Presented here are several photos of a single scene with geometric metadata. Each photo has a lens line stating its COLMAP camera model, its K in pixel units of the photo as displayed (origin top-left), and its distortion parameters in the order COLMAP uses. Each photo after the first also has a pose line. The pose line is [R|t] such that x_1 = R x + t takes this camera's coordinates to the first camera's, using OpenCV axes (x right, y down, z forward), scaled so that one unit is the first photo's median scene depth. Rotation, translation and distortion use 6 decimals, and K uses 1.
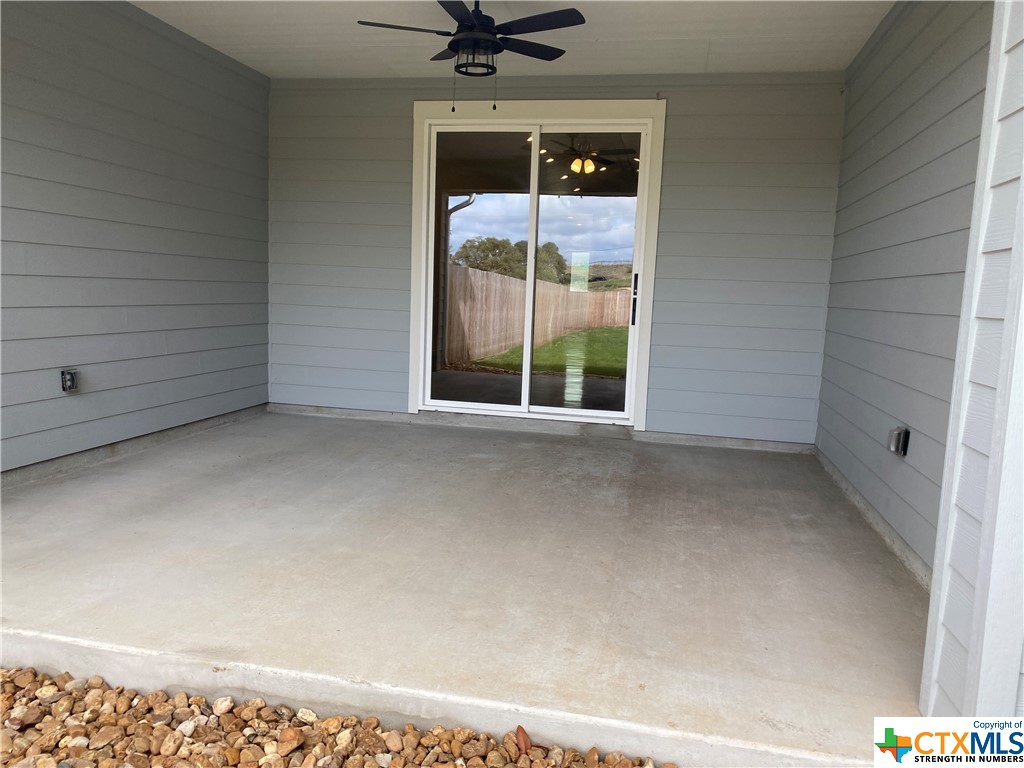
lens RADIAL K [[761.9, 0, 512.0], [0, 761.9, 384.0], [0, 0, 1]] dist [0.004509, -0.002578]
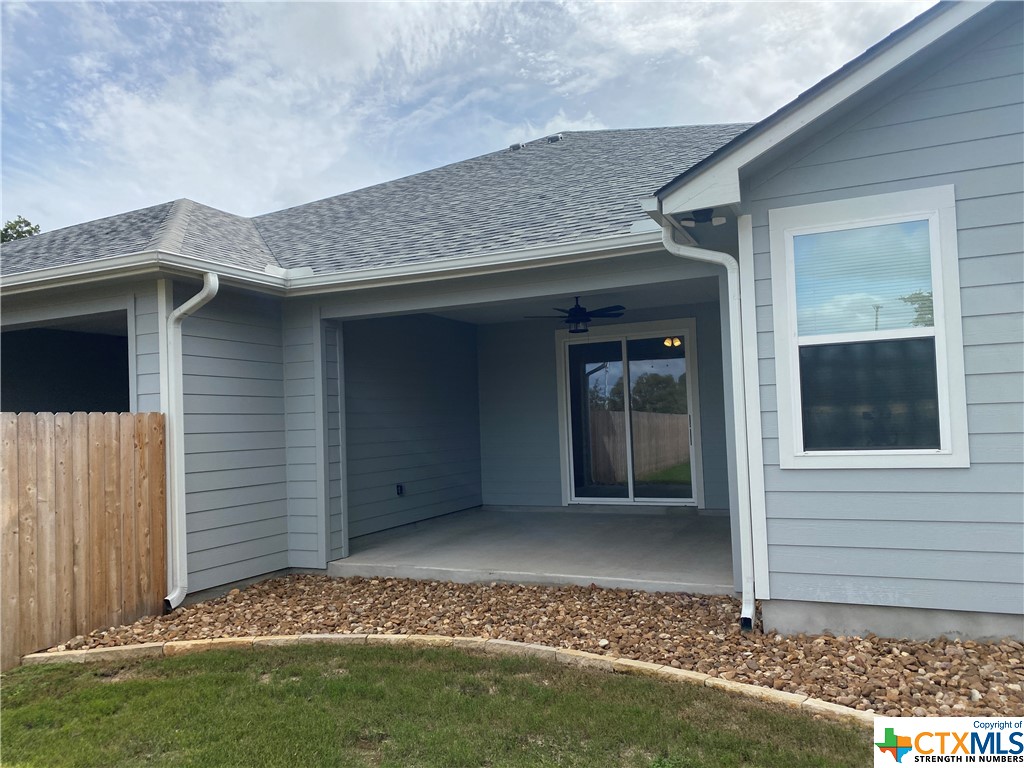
lens RADIAL K [[761.9, 0, 512.0], [0, 761.9, 384.0], [0, 0, 1]] dist [0.004509, -0.002578]
pose [[0.973472, -0.085463, -0.212245, 0.139191], [0.047090, 0.982599, -0.179673, 0.071290], [0.223907, 0.164912, 0.960557, -0.710214]]
